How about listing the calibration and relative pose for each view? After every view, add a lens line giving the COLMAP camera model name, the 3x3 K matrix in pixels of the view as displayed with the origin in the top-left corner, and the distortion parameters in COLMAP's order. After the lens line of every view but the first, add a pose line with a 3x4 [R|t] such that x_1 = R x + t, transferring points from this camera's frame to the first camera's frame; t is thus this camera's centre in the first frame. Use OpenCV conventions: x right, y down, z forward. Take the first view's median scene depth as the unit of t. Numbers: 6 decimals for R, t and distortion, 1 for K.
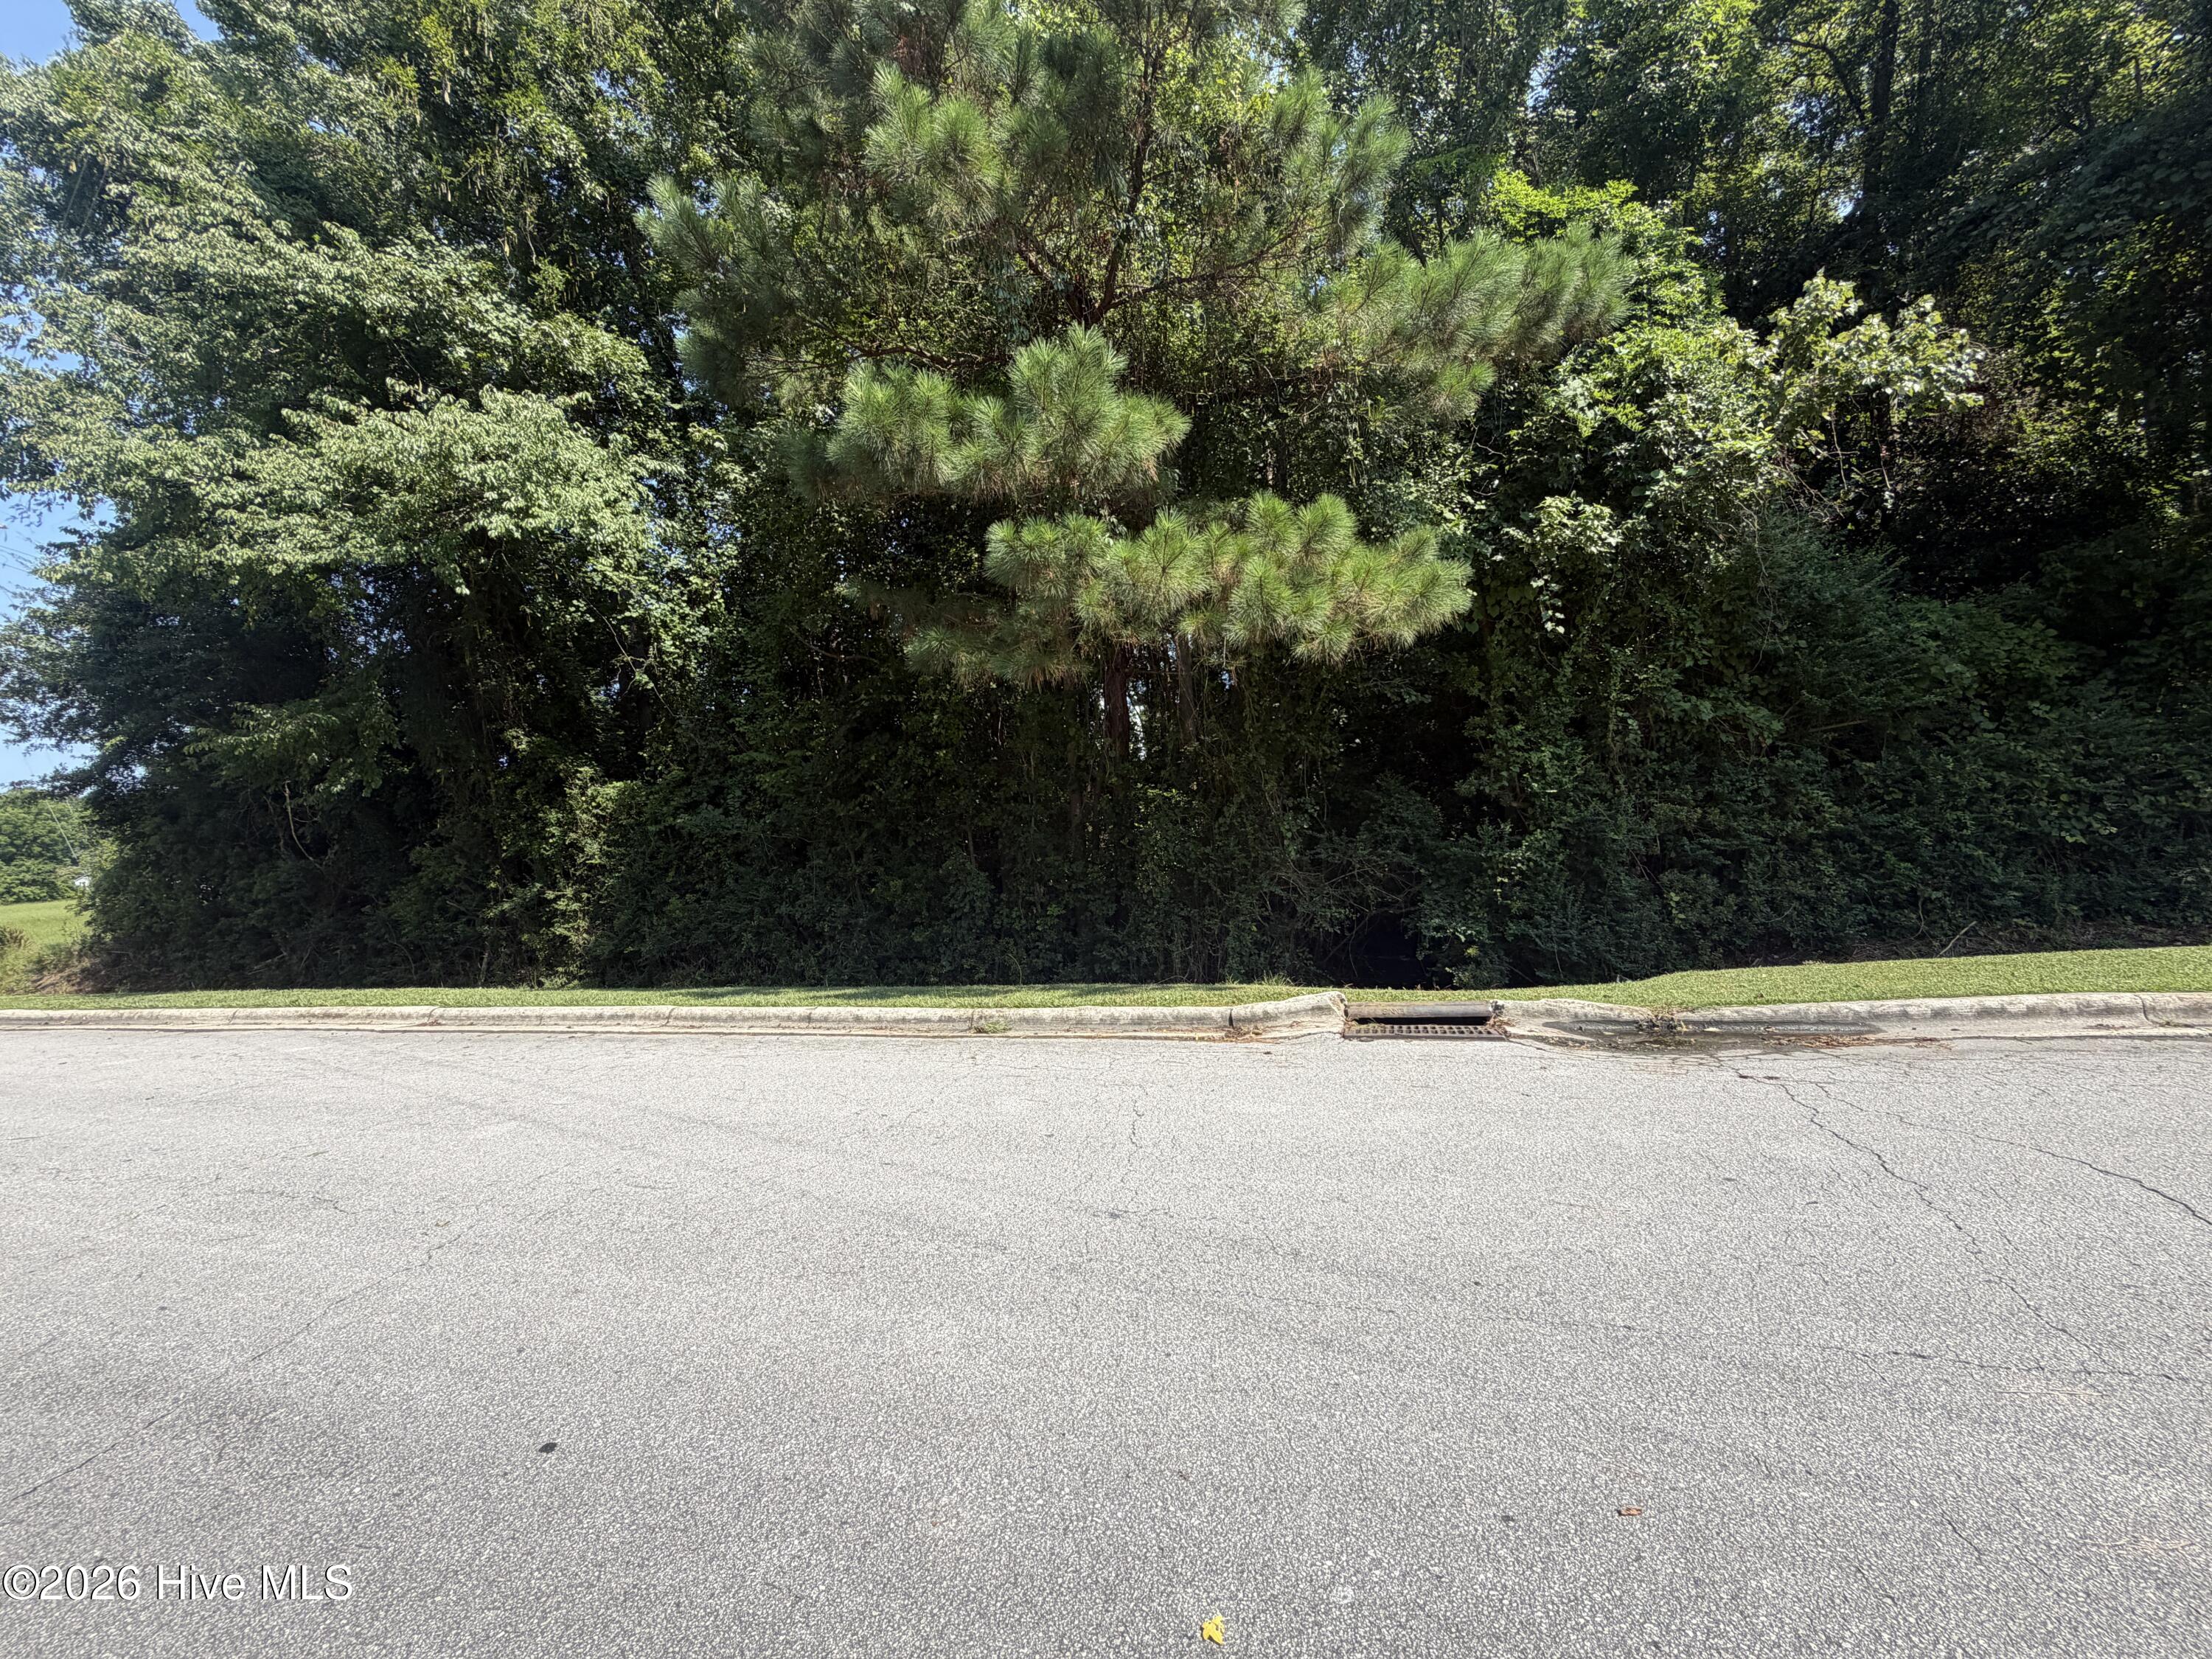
lens RADIAL K [[883.0, 0, 1103.0], [0, 883.0, 831.9], [0, 0, 1]] dist [0.002049, -0.000406]
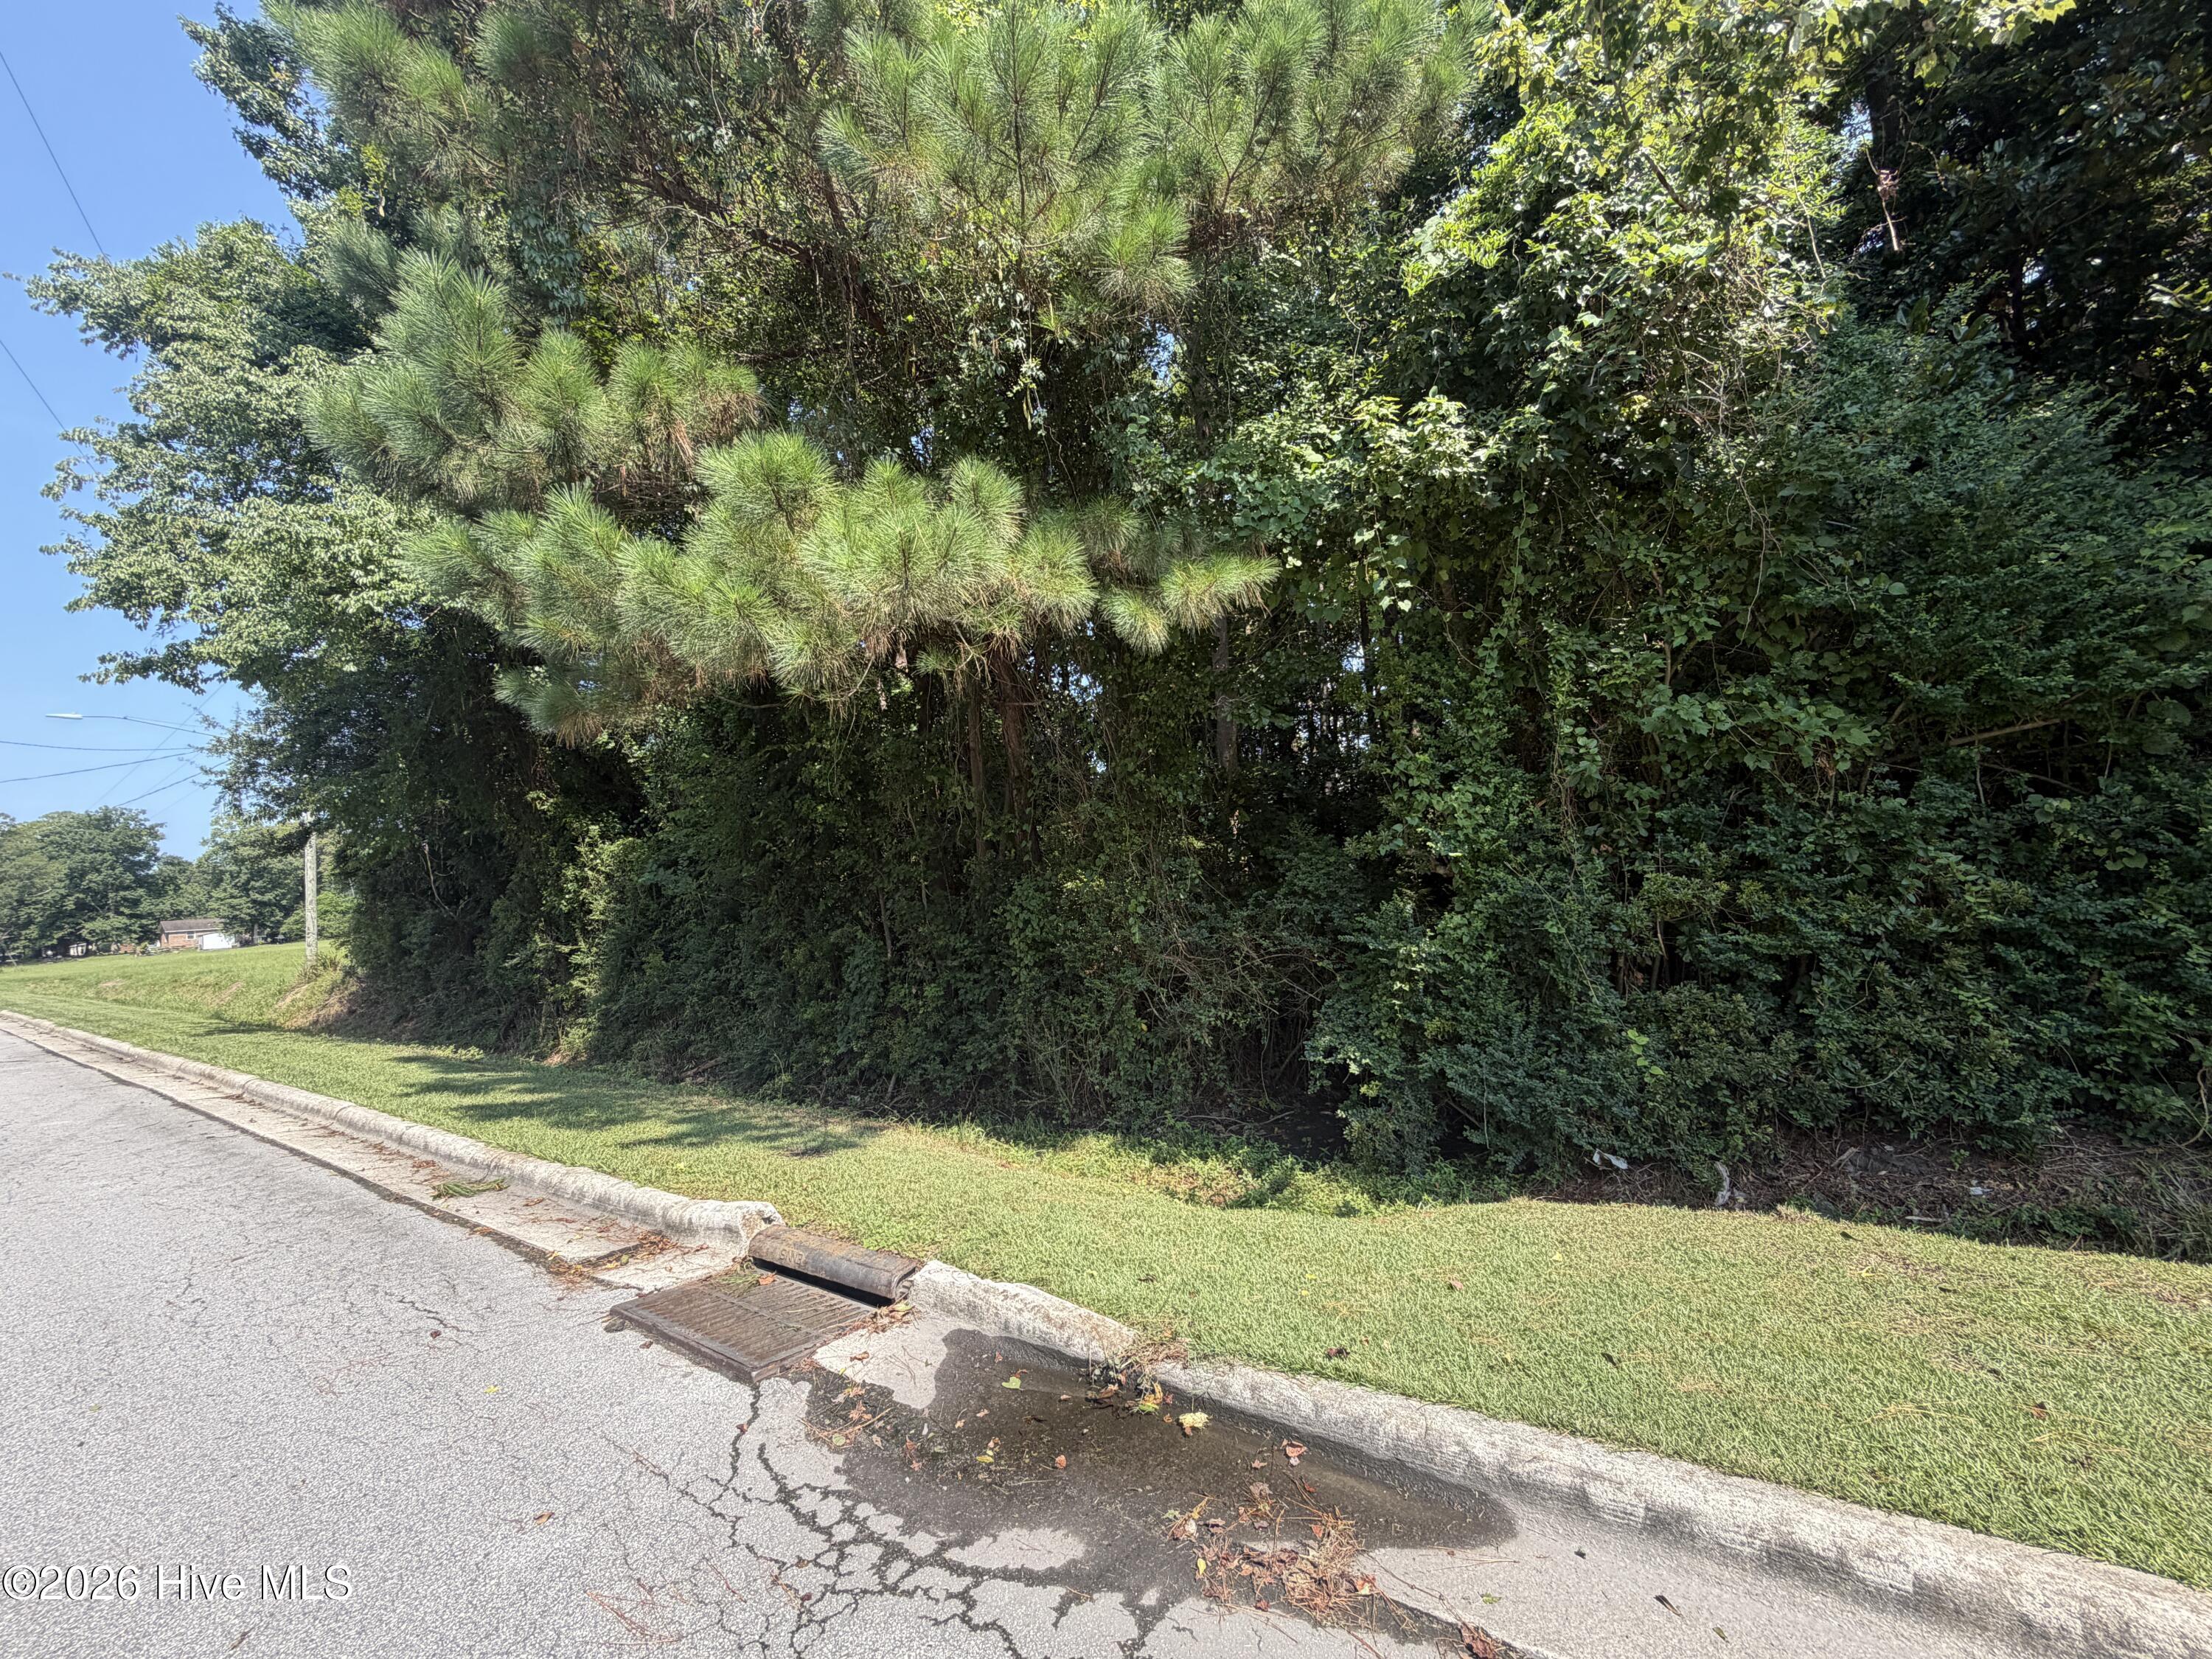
lens RADIAL K [[883.0, 0, 1097.2], [0, 883.0, 831.4], [0, 0, 1]] dist [0.002049, -0.000406]
pose [[0.952165, -0.015352, -0.305198, 0.447575], [0.004322, 0.999314, -0.036782, -0.039534], [0.305553, 0.033704, 0.951578, 0.301009]]
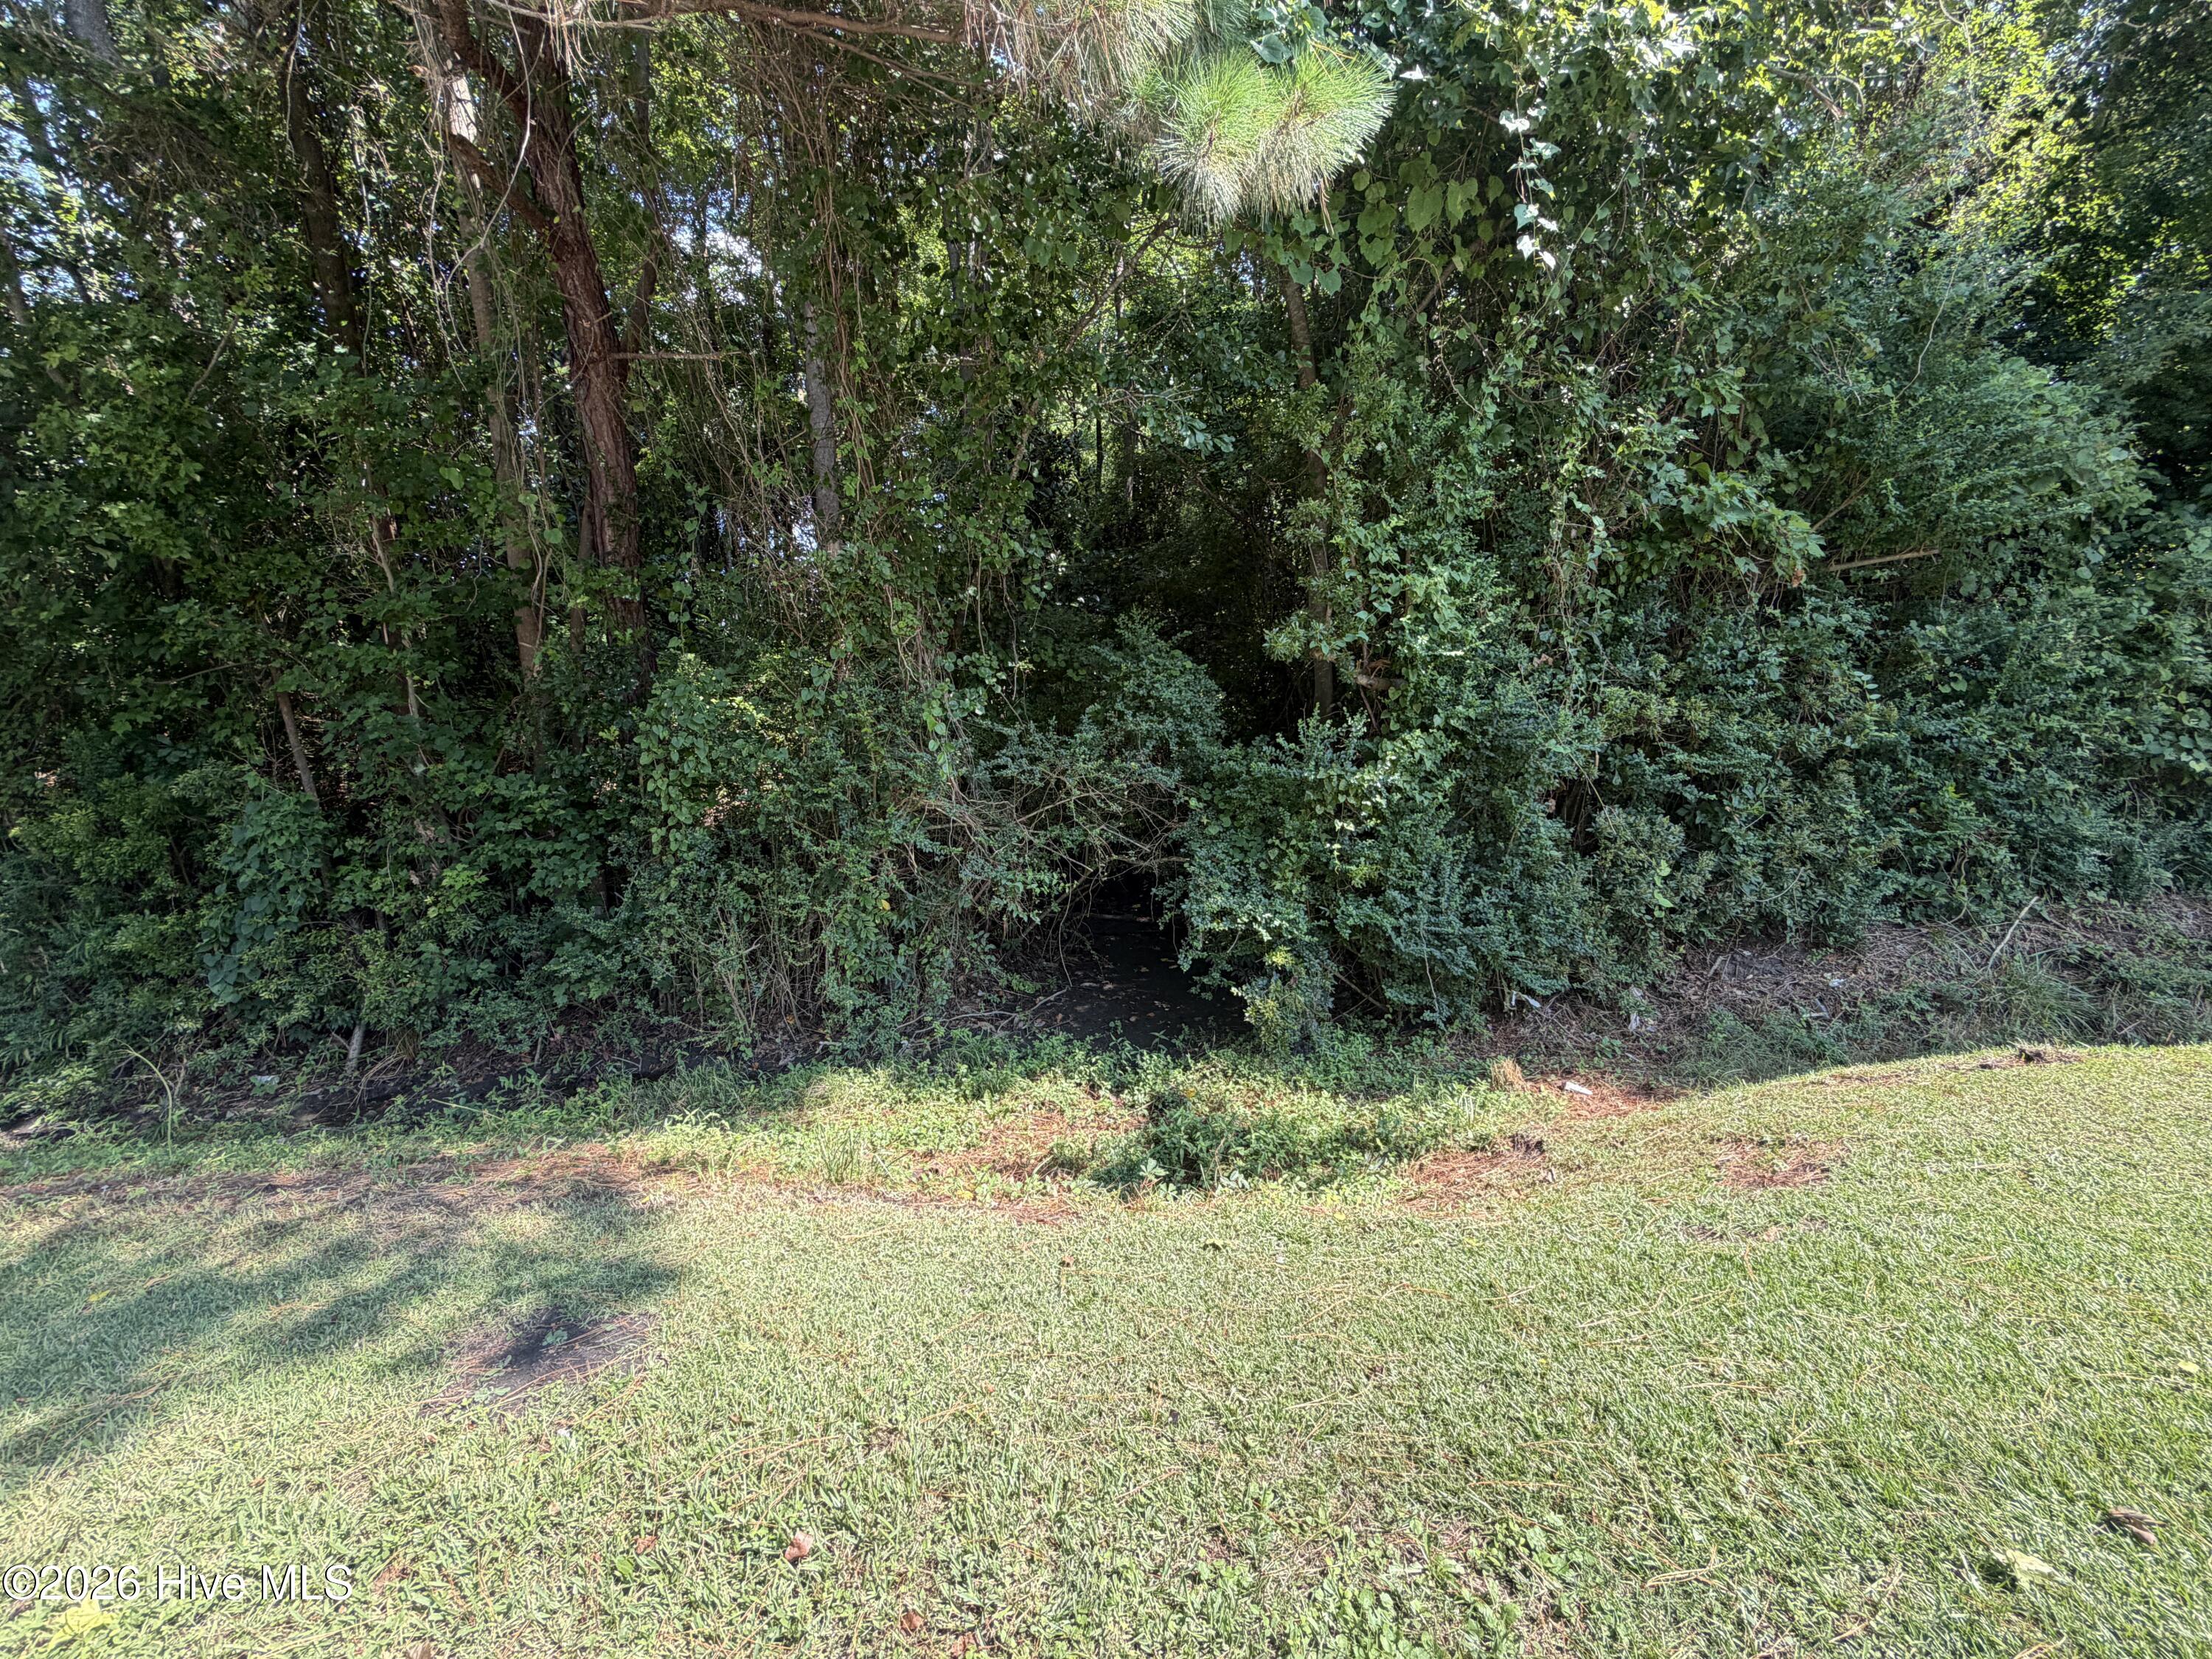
lens RADIAL K [[883.0, 0, 1101.8], [0, 883.0, 831.4], [0, 0, 1]] dist [0.002049, -0.000406]
pose [[0.952244, -0.014089, 0.305012, 0.162669], [-0.025615, 0.991728, 0.125779, -0.004176], [-0.304261, -0.127585, 0.944006, 0.566196]]
